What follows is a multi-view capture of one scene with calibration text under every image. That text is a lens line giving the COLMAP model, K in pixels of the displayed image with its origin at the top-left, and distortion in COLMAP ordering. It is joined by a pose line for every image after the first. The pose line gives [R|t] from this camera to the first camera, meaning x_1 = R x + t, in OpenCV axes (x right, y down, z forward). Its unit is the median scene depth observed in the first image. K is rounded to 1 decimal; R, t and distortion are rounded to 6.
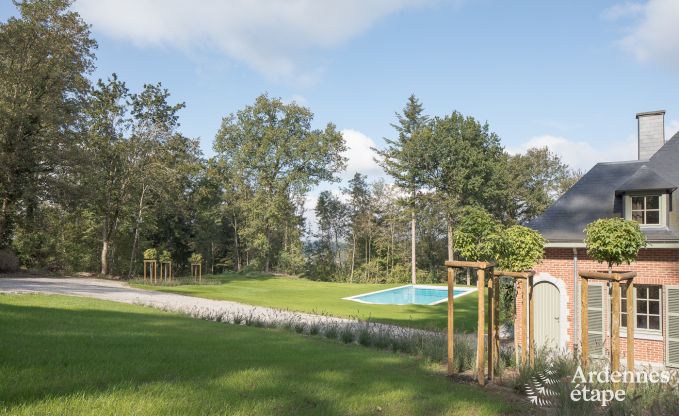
lens RADIAL K [[488.9, 0, 337.0], [0, 488.9, 230.3], [0, 0, 1]] dist [-0.005583, -0.002129]
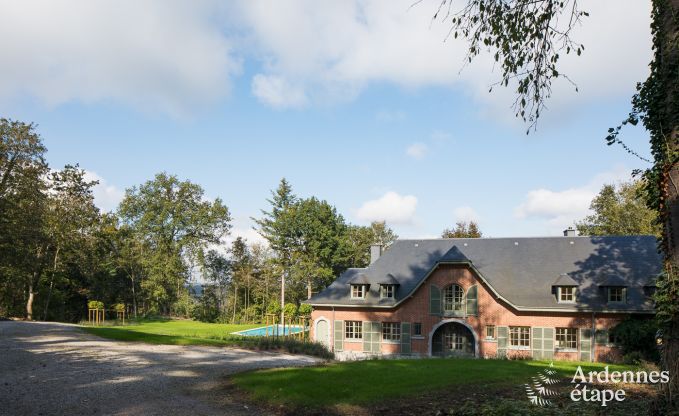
lens RADIAL K [[444.0, 0, 336.4], [0, 444.0, 283.9], [0, 0, 1]] dist [-0.003087, -0.002735]
pose [[0.966064, 0.012657, 0.257993, -0.011116], [-0.016394, 0.999790, 0.012336, -0.016508], [-0.257782, -0.016147, 0.966068, -0.183969]]
